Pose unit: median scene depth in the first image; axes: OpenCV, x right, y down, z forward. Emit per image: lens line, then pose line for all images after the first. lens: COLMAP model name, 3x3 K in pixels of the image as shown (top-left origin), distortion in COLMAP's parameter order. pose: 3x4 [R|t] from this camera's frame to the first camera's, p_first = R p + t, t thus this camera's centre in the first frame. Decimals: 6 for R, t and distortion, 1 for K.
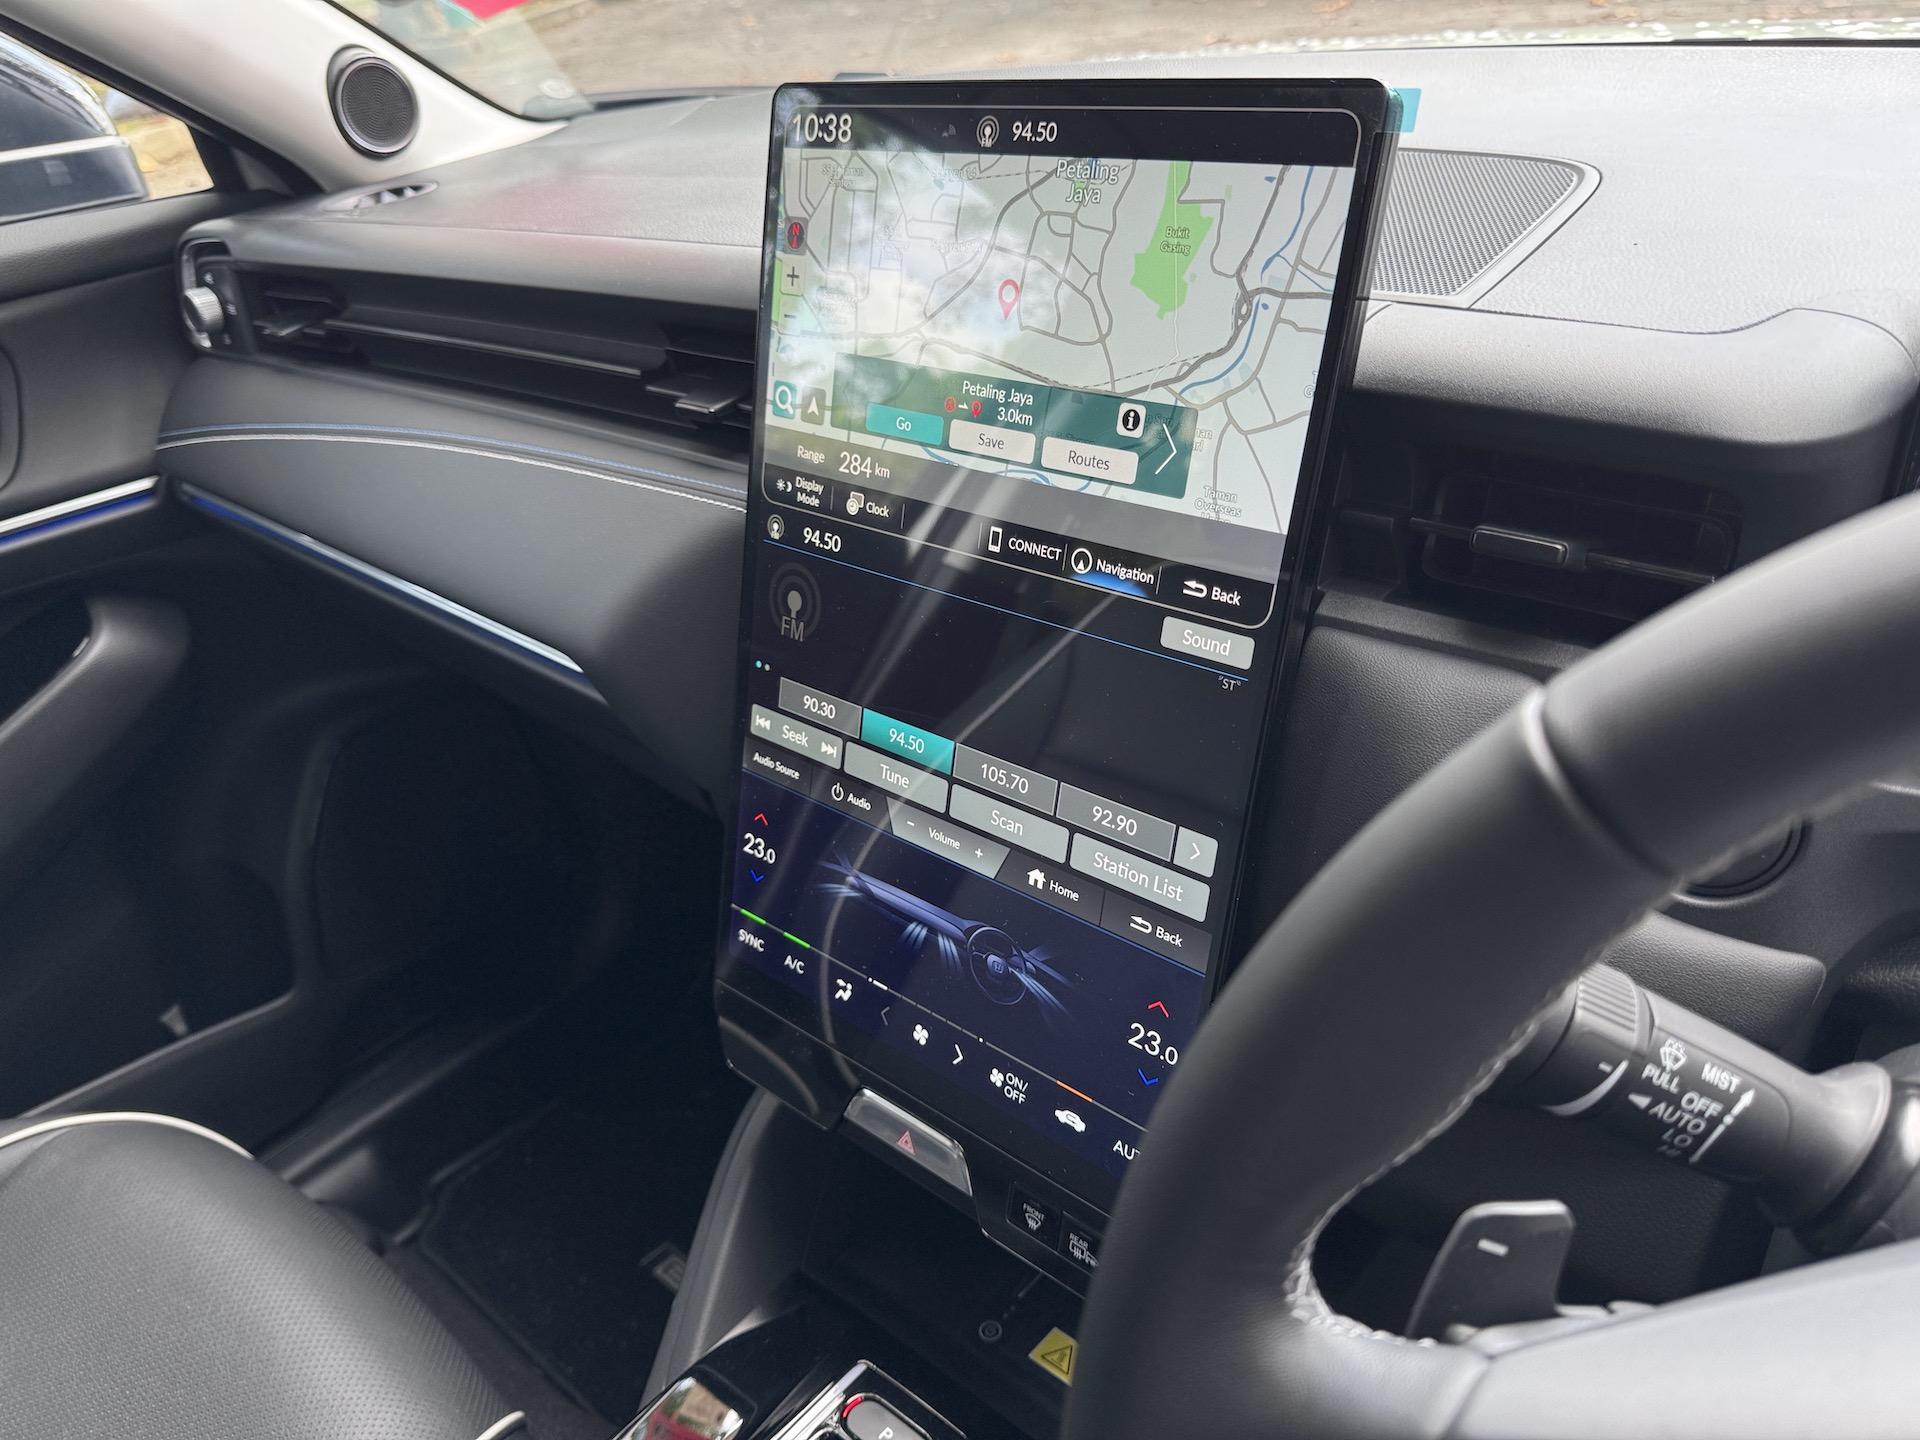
lens RADIAL K [[1363.1, 0, 968.8], [0, 1363.1, 710.0], [0, 0, 1]] dist [0.051338, -0.065201]
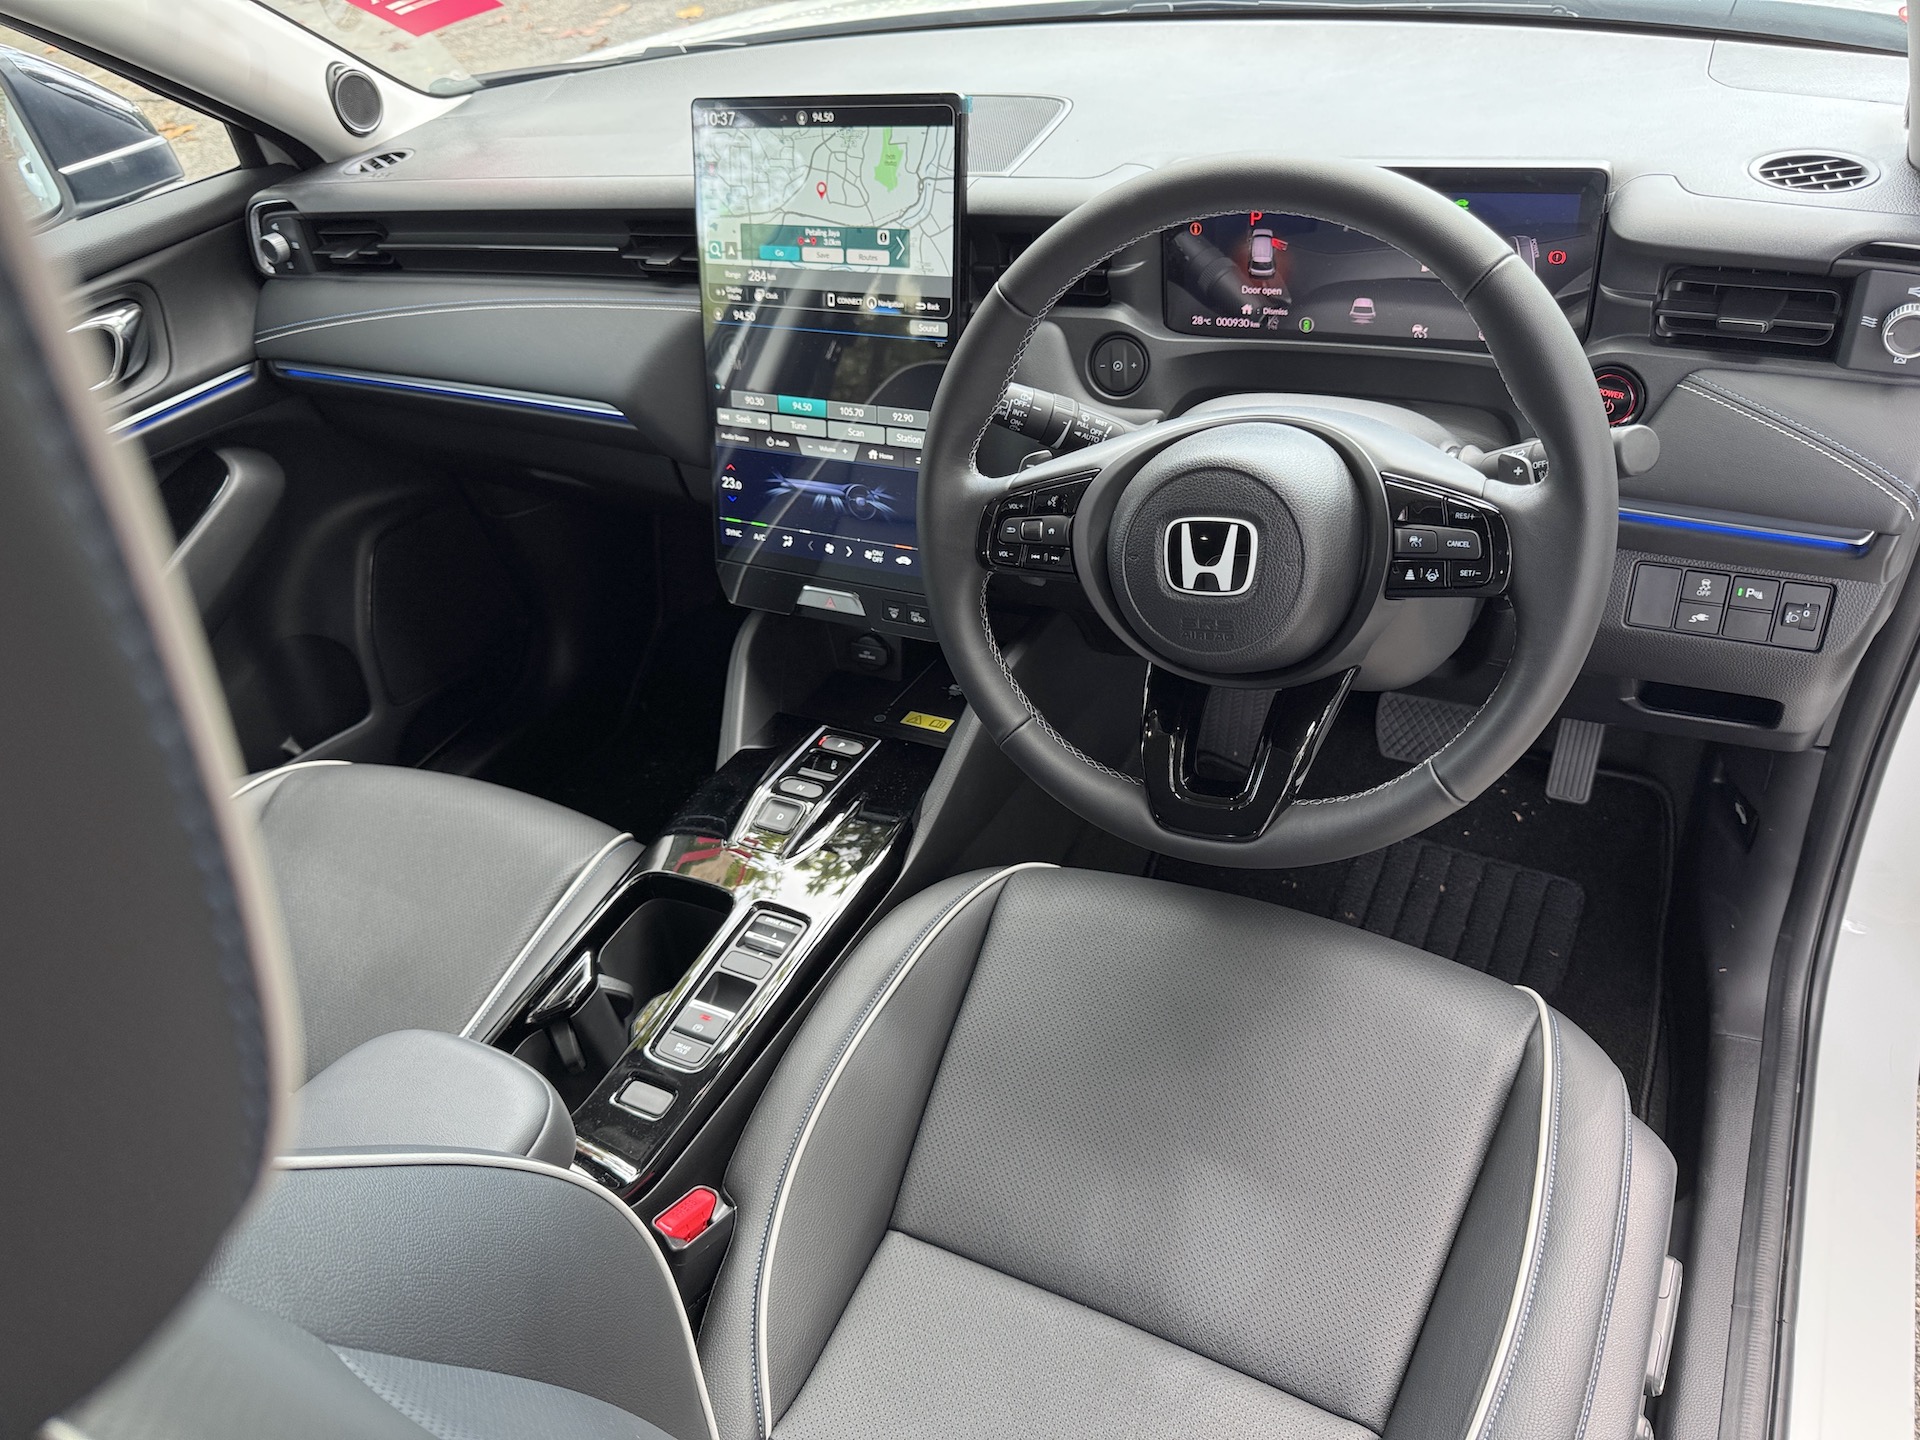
lens RADIAL K [[1363.1, 0, 968.8], [0, 1363.1, 710.0], [0, 0, 1]] dist [0.051338, -0.065201]
pose [[0.974914, -0.164935, 0.149462, -0.198297], [0.150852, 0.983364, 0.101189, 0.327673], [-0.163666, -0.076104, 0.983576, -1.245247]]
